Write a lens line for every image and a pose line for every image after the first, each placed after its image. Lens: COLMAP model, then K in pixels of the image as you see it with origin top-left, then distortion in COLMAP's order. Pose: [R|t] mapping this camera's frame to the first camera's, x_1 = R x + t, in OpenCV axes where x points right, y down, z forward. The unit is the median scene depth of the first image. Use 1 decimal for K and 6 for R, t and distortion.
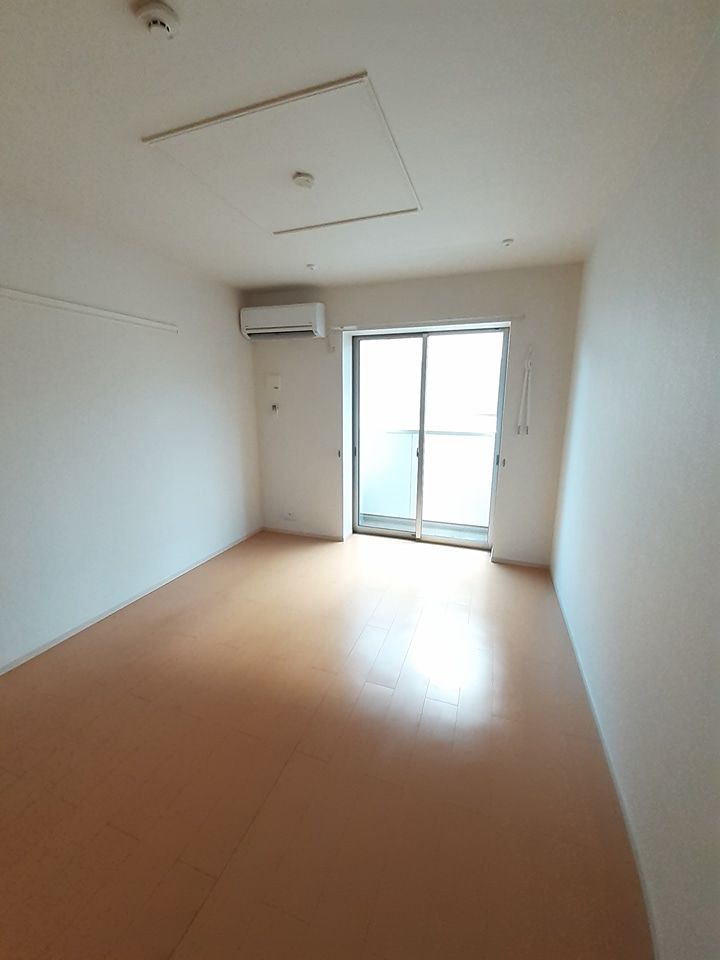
lens RADIAL K [[389.5, 0, 363.3], [0, 389.5, 476.7], [0, 0, 1]] dist [-0.023806, 0.000014]
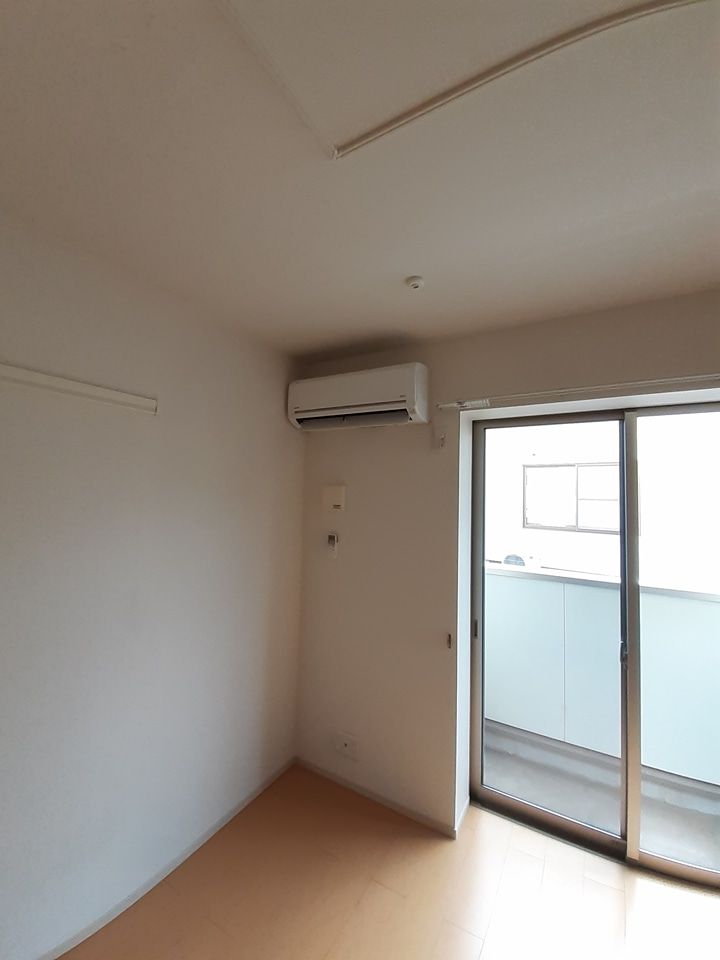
lens RADIAL K [[389.5, 0, 362.0], [0, 389.5, 478.5], [0, 0, 1]] dist [-0.023806, 0.000014]
pose [[0.984313, 0.011890, -0.176031, -0.087505], [-0.053148, 0.971364, -0.231575, -0.141180], [0.168237, 0.237298, 0.956758, 0.452976]]
